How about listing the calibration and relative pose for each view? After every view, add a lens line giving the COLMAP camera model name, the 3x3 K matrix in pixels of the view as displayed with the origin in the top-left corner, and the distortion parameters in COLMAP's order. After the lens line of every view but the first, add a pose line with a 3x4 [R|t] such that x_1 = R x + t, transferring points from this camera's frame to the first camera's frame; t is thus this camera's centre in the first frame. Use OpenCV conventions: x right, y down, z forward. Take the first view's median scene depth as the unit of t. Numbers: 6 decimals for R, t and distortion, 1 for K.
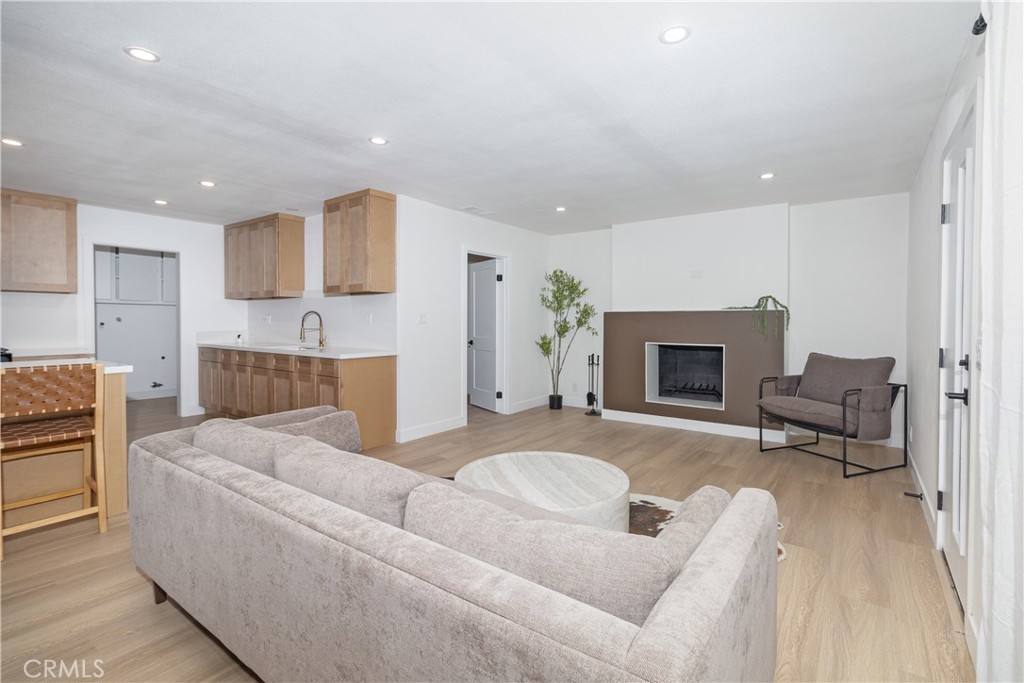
lens RADIAL K [[474.5, 0, 524.3], [0, 474.5, 321.1], [0, 0, 1]] dist [-0.001785, -0.000207]
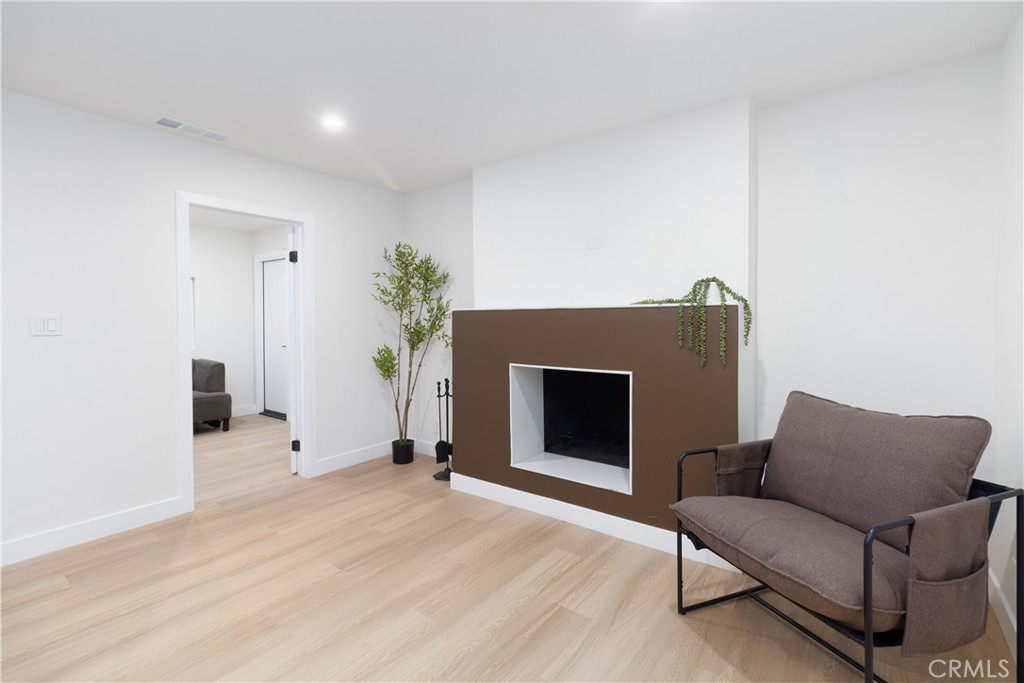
lens RADIAL K [[474.5, 0, 525.6], [0, 474.5, 315.2], [0, 0, 1]] dist [-0.001785, -0.000207]
pose [[0.999900, -0.006909, -0.012370, 0.260936], [0.006844, 0.999963, -0.005287, -0.009251], [0.012406, 0.005202, 0.999910, 0.394084]]
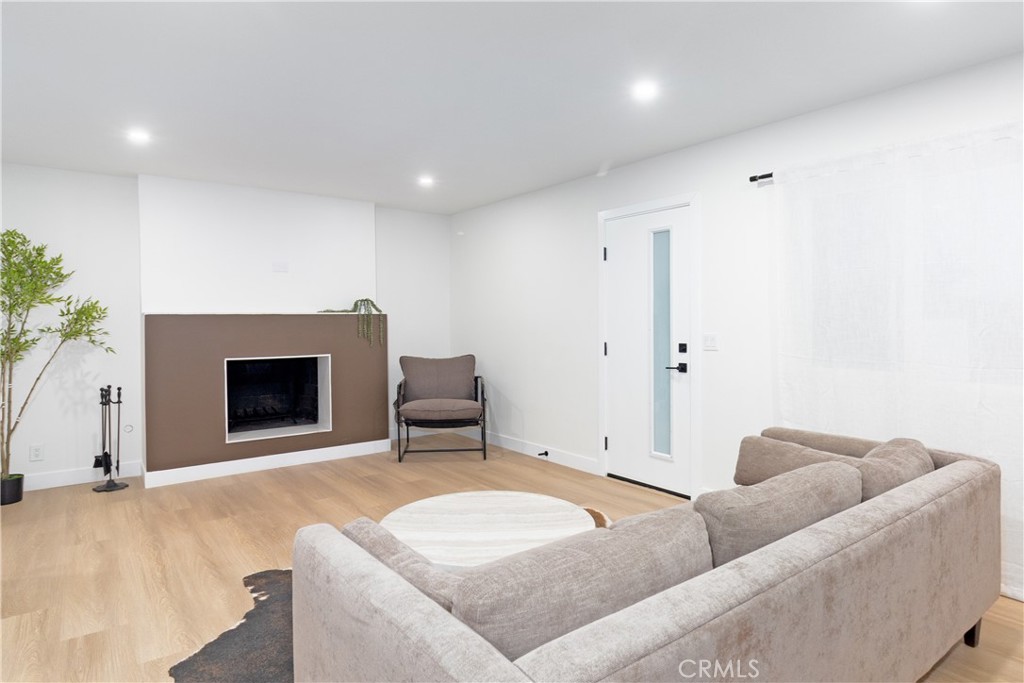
lens RADIAL K [[594.8, 0, 521.1], [0, 594.8, 330.8], [0, 0, 1]] dist [0.001681, -0.001619]
pose [[0.275269, -0.017519, 0.961208, -0.425945], [0.011029, 0.999826, 0.015065, -0.003700], [-0.961304, 0.006455, 0.275414, 0.316310]]
